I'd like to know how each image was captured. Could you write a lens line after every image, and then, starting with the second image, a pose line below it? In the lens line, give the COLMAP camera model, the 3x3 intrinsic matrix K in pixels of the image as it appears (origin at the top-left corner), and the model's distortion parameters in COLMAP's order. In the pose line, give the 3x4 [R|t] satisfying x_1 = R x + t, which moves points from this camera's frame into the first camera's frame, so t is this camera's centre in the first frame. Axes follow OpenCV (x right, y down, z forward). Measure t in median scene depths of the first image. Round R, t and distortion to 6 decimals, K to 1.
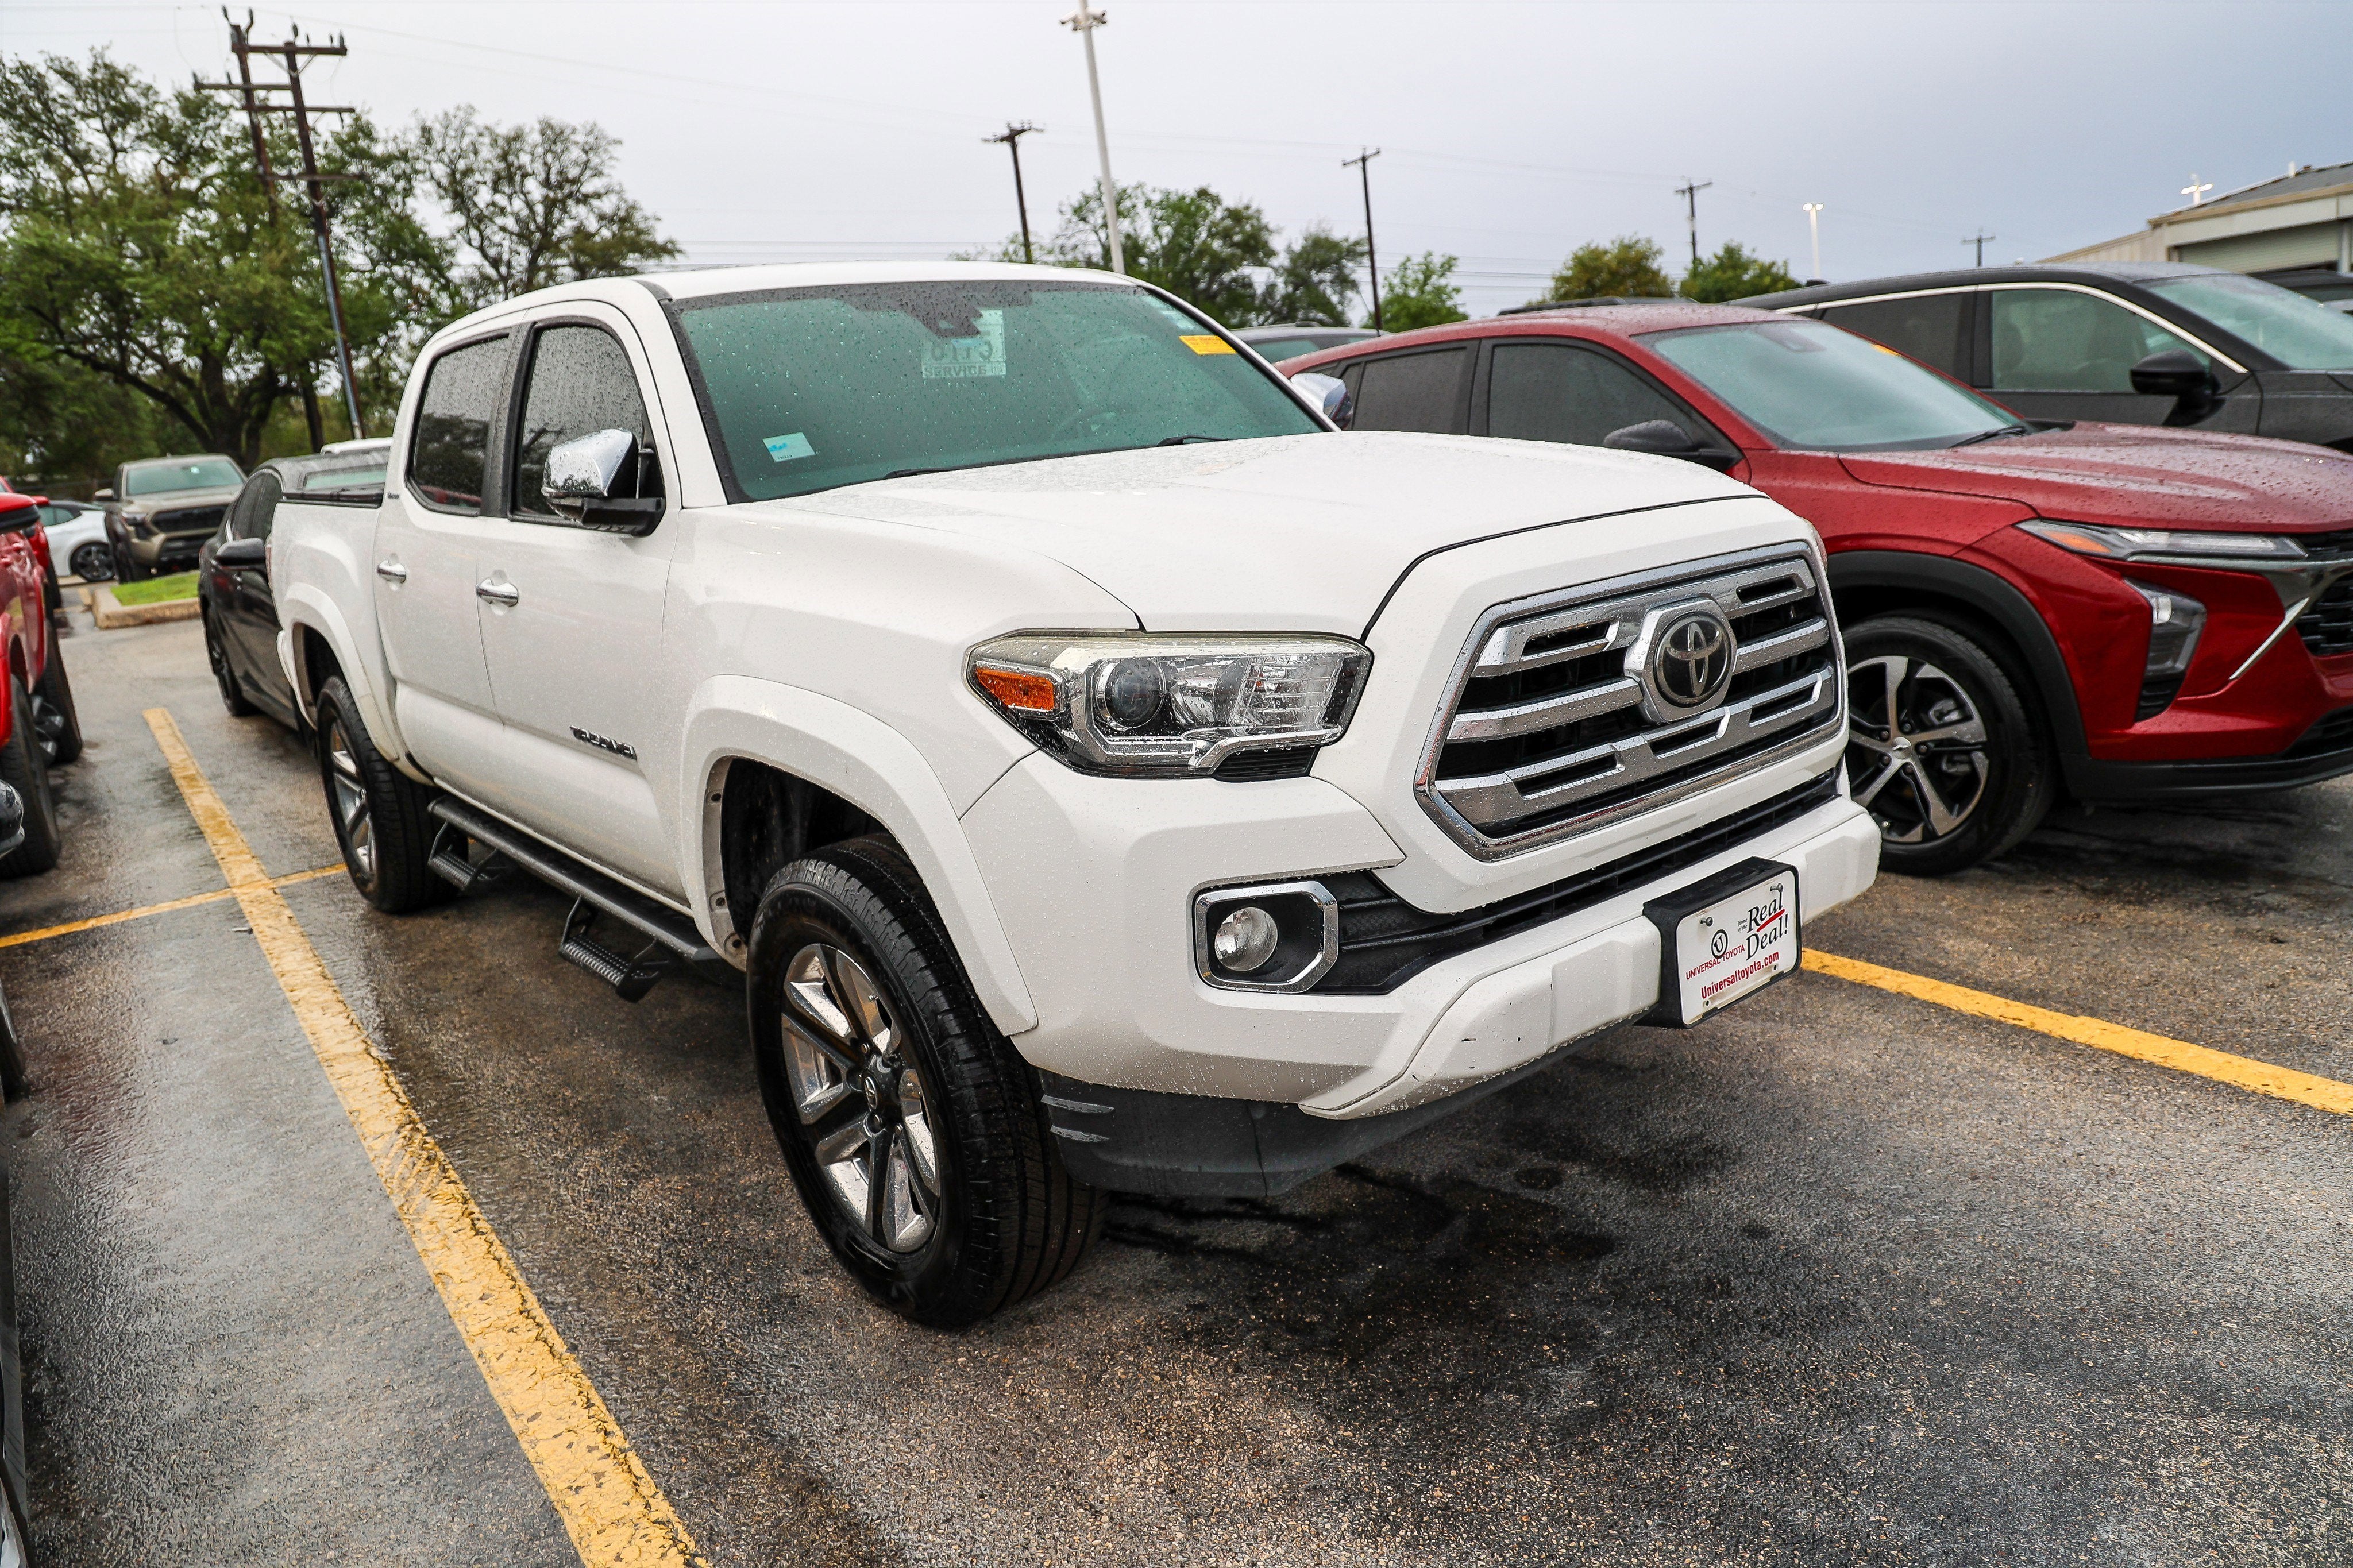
lens RADIAL K [[1635.5, 0, 1185.4], [0, 1635.5, 787.0], [0, 0, 1]] dist [-0.090817, 0.070698]
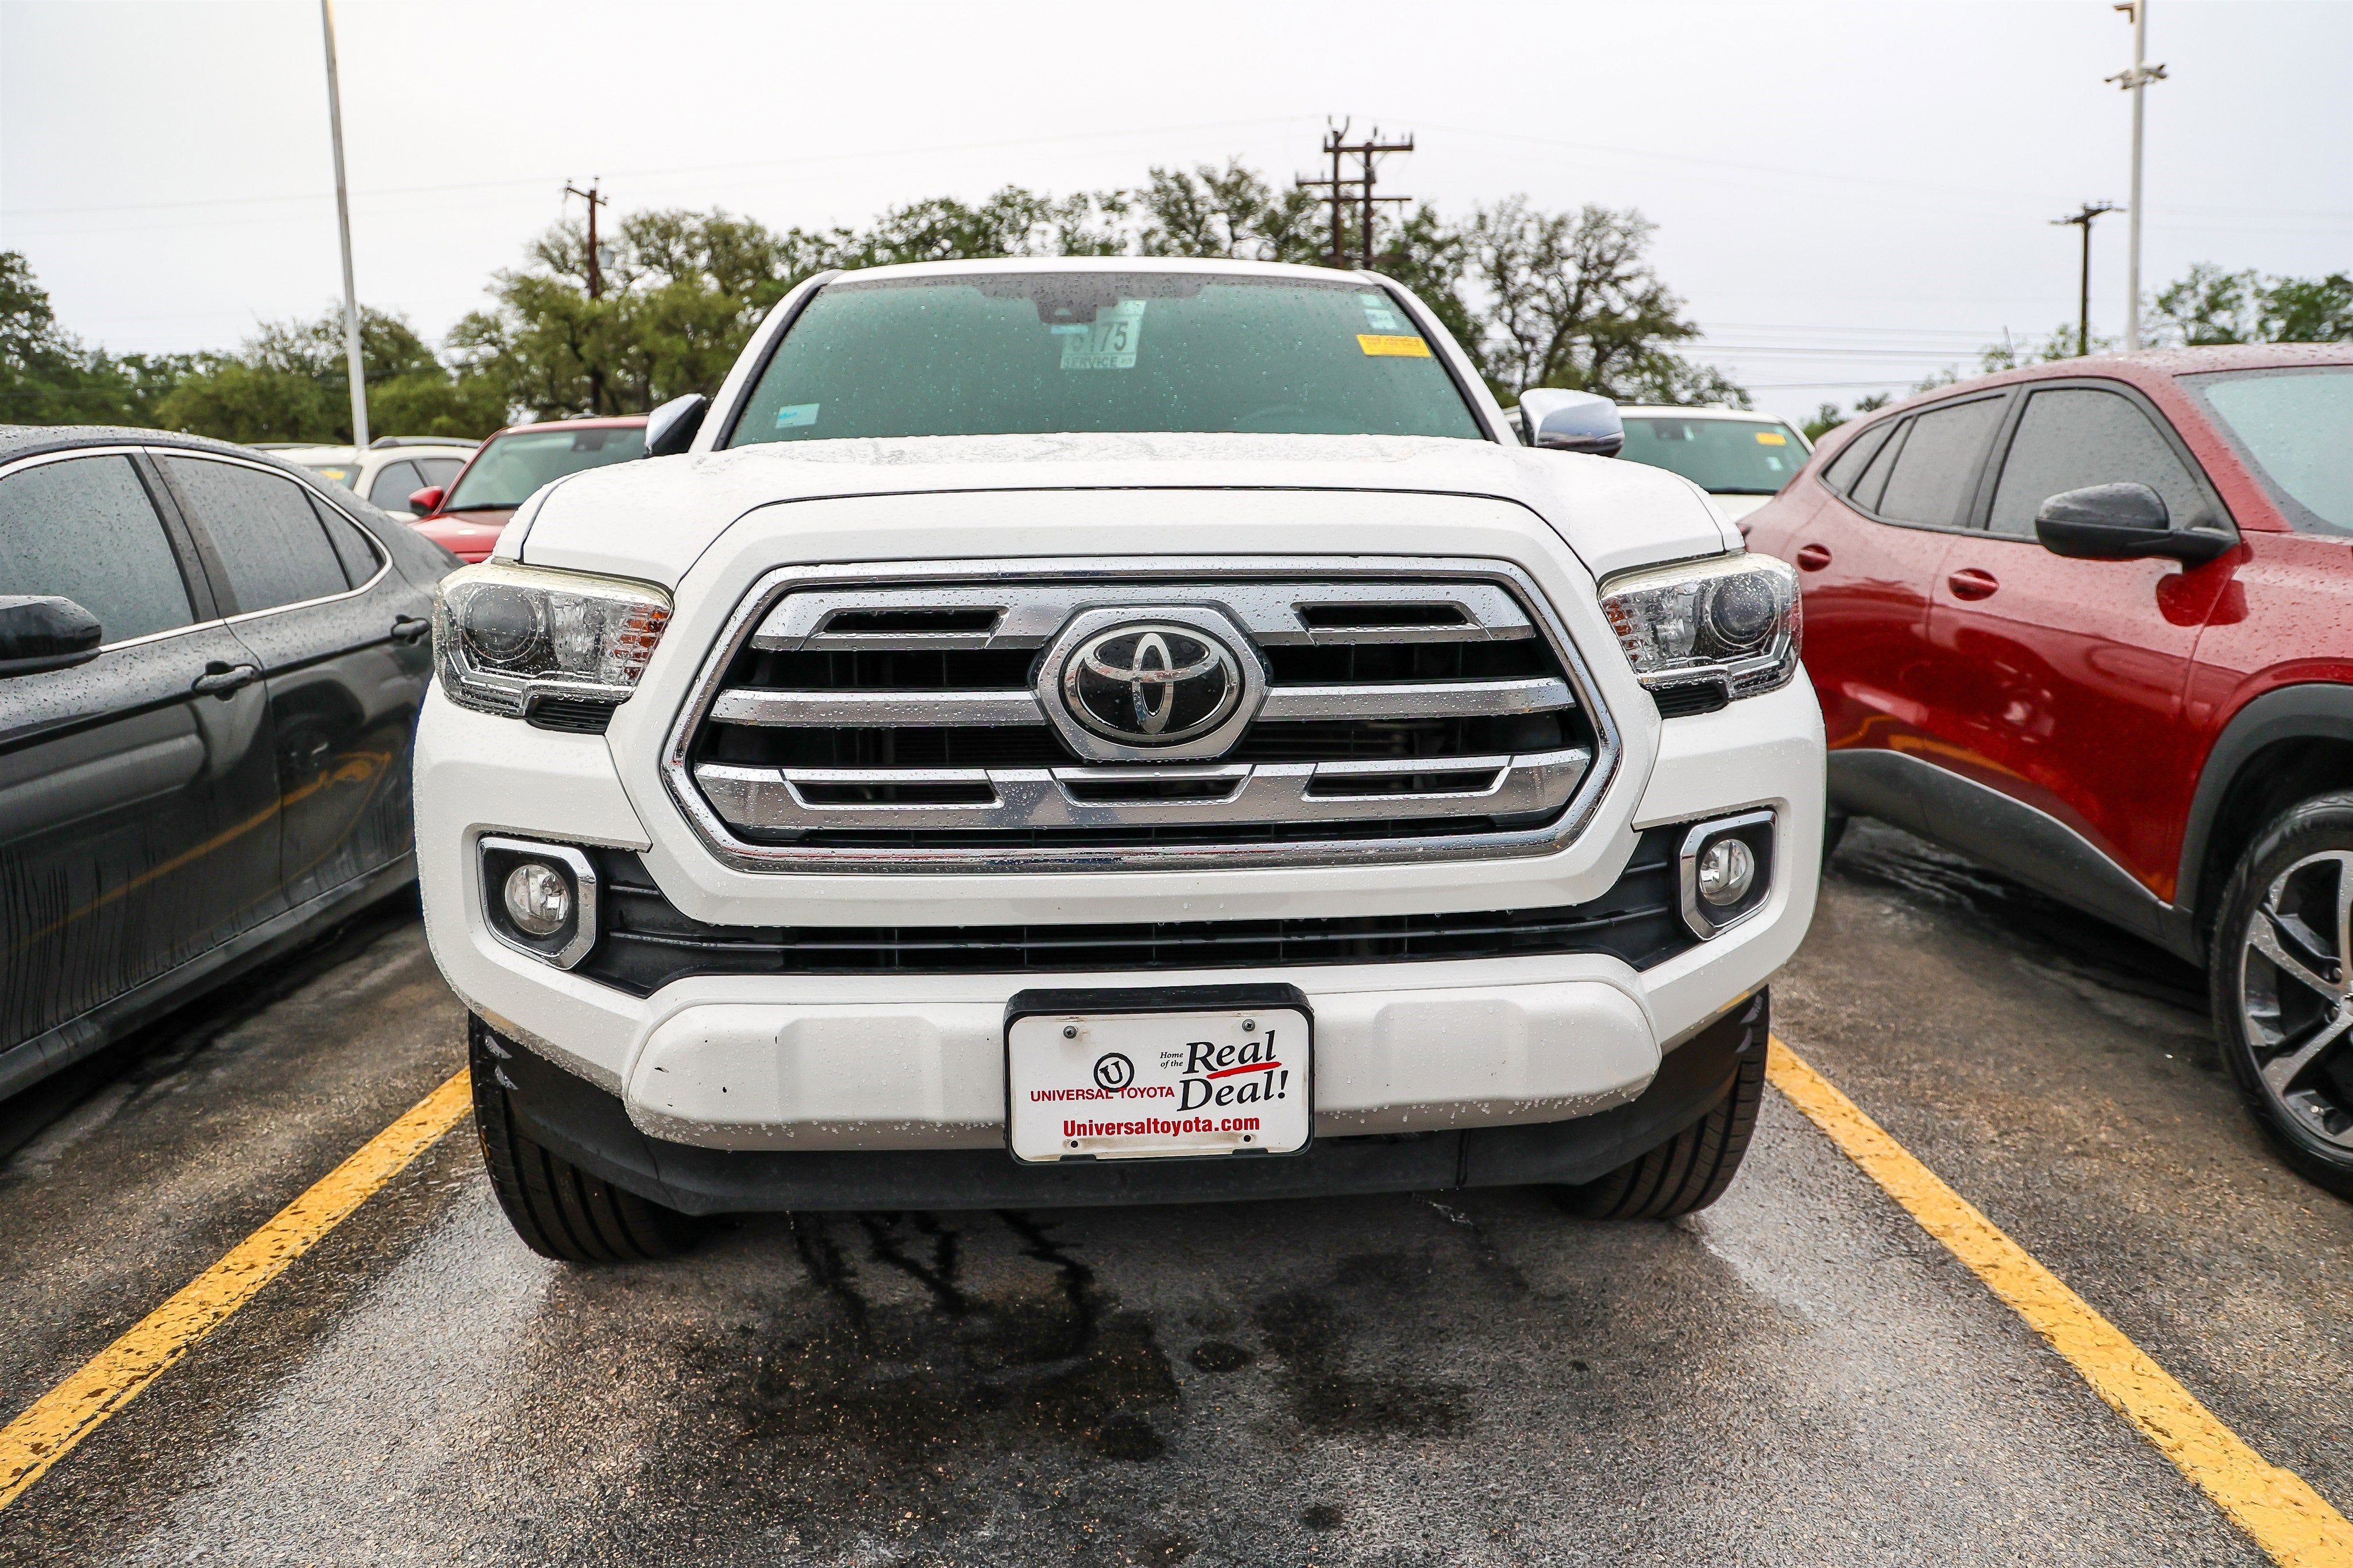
lens RADIAL K [[1622.2, 0, 1185.7], [0, 1622.2, 804.5], [0, 0, 1]] dist [-0.089160, 0.059292]
pose [[0.809034, 0.168689, -0.563034, 0.603814], [-0.190591, 0.981462, 0.020189, -0.034508], [0.556002, 0.090975, 0.826187, 0.326343]]
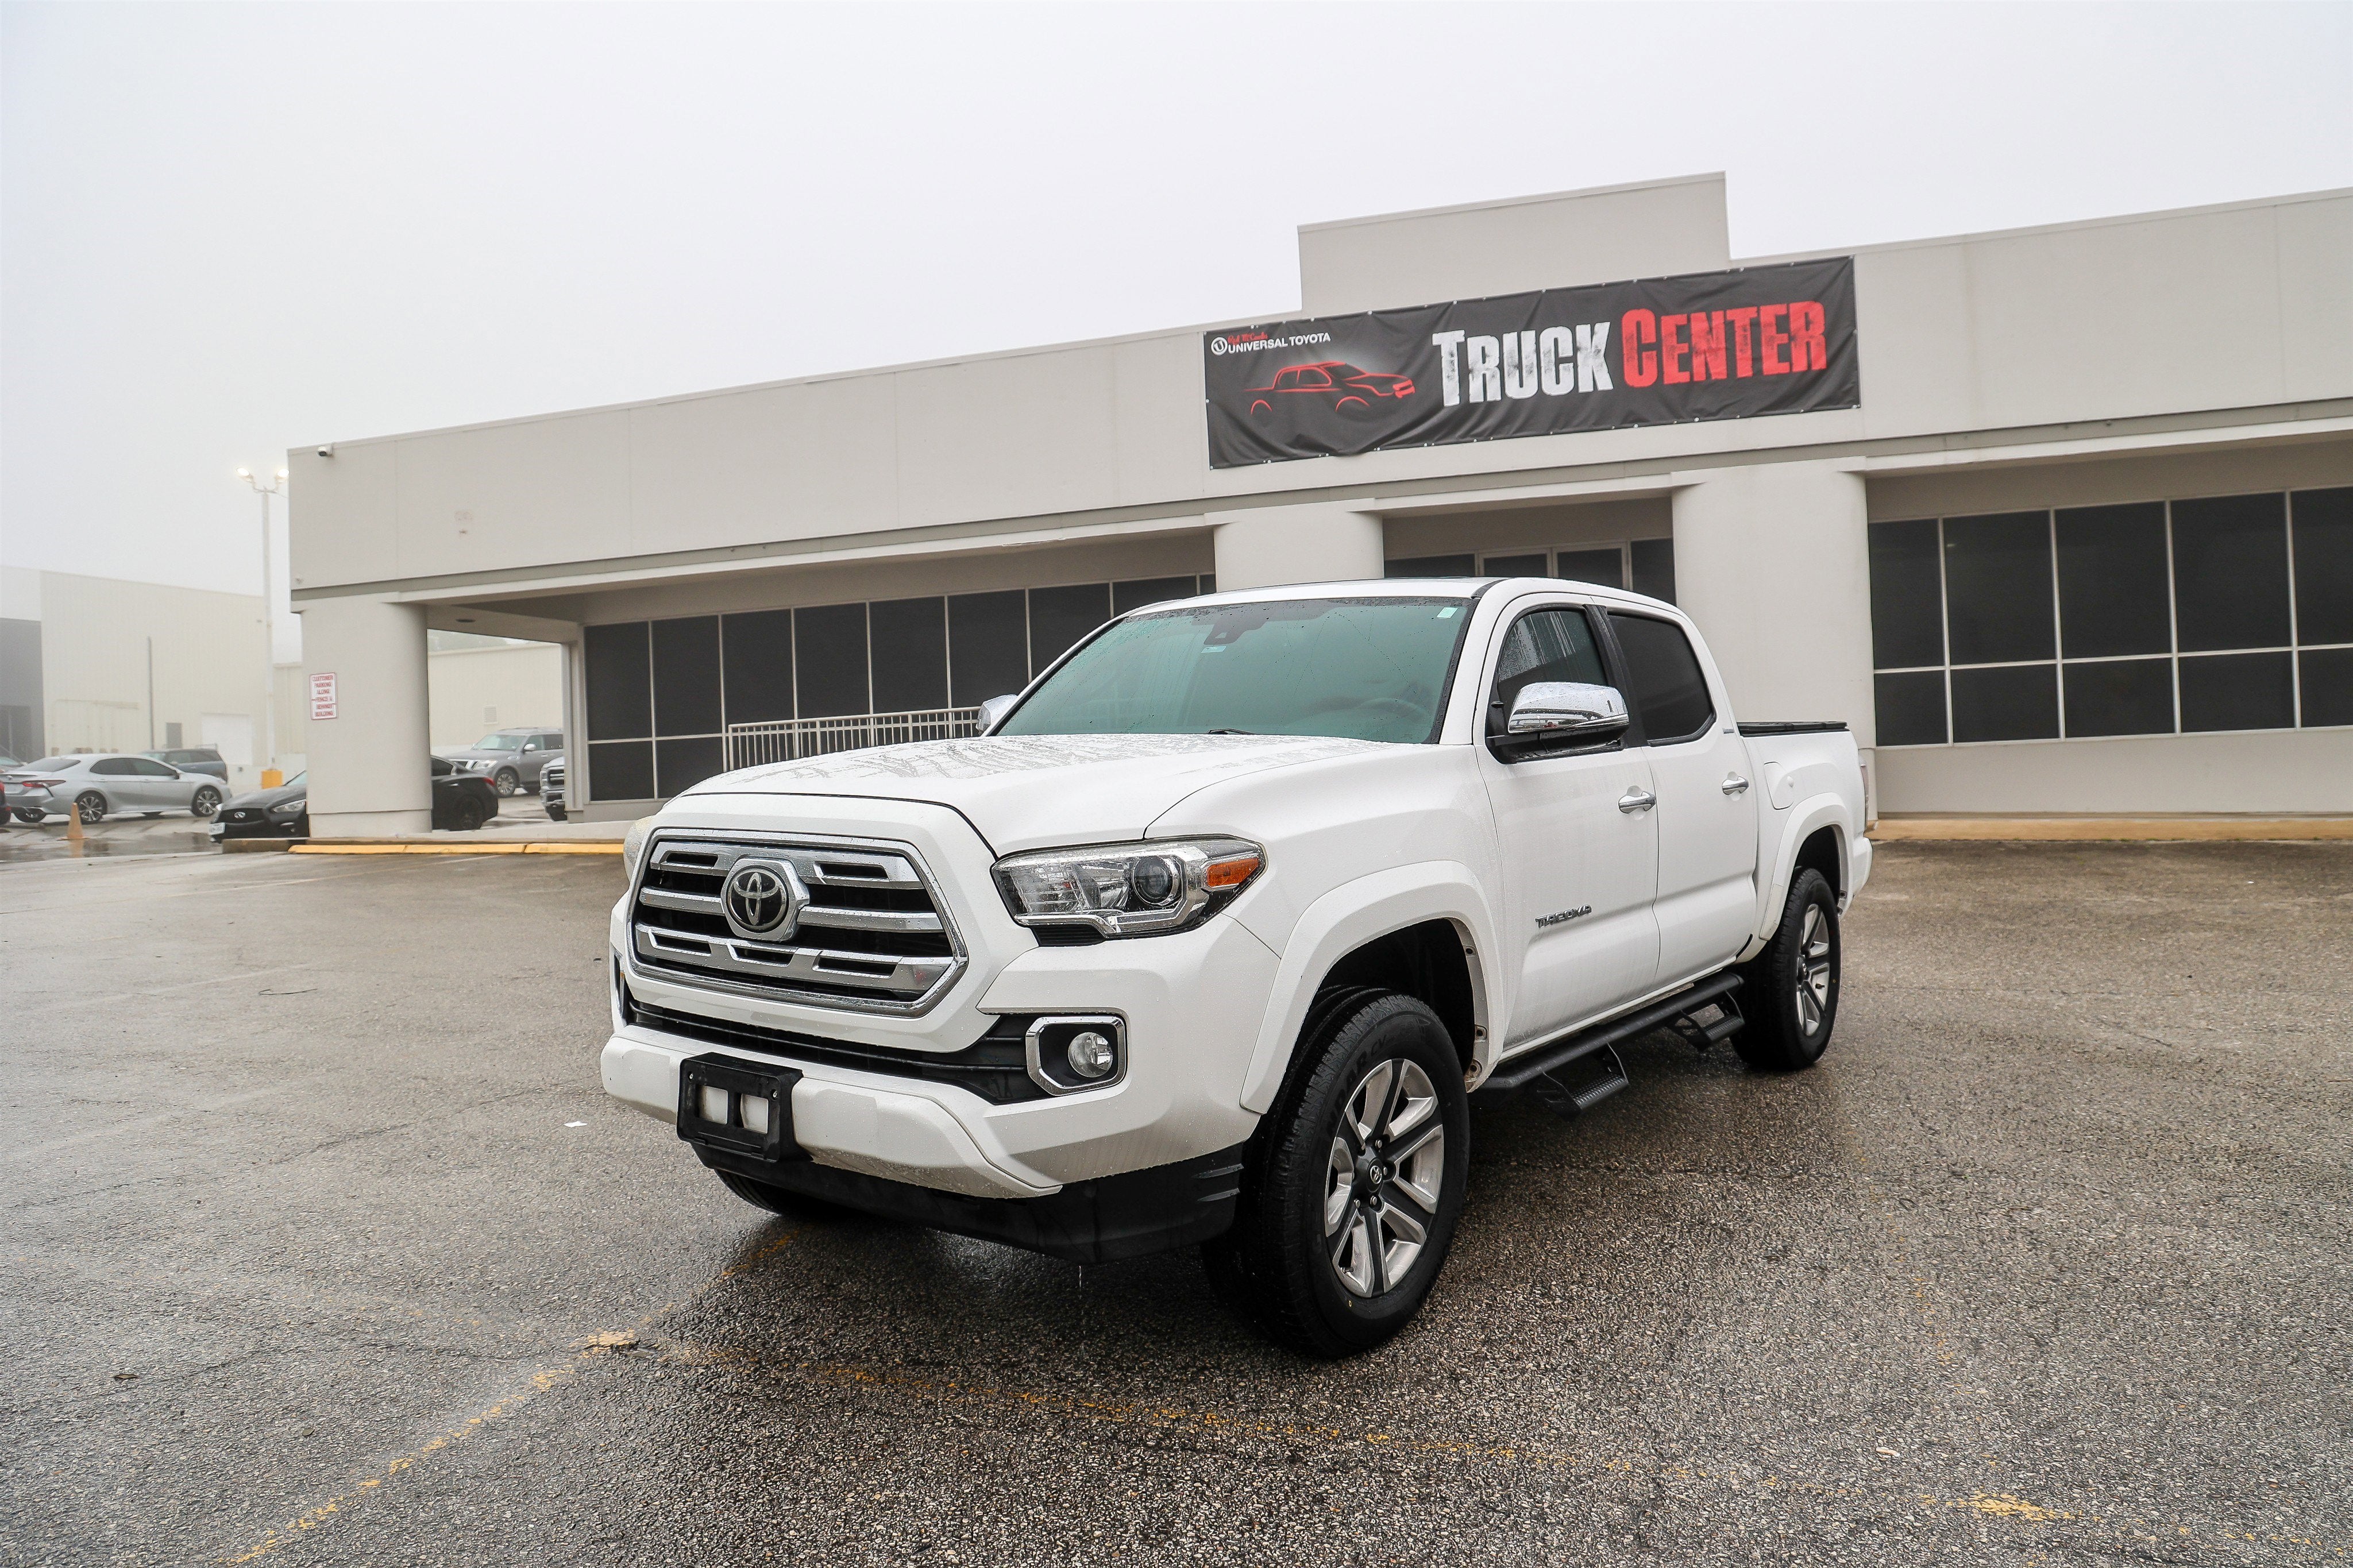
lens RADIAL K [[1635.5, 0, 1185.4], [0, 1635.5, 787.0], [0, 0, 1]] dist [-0.090817, 0.070698]
pose [[0.239861, 0.110459, -0.964503, 1.410981], [-0.242821, 0.968753, 0.050559, -0.269764], [0.939949, 0.222074, 0.259188, 0.775679]]
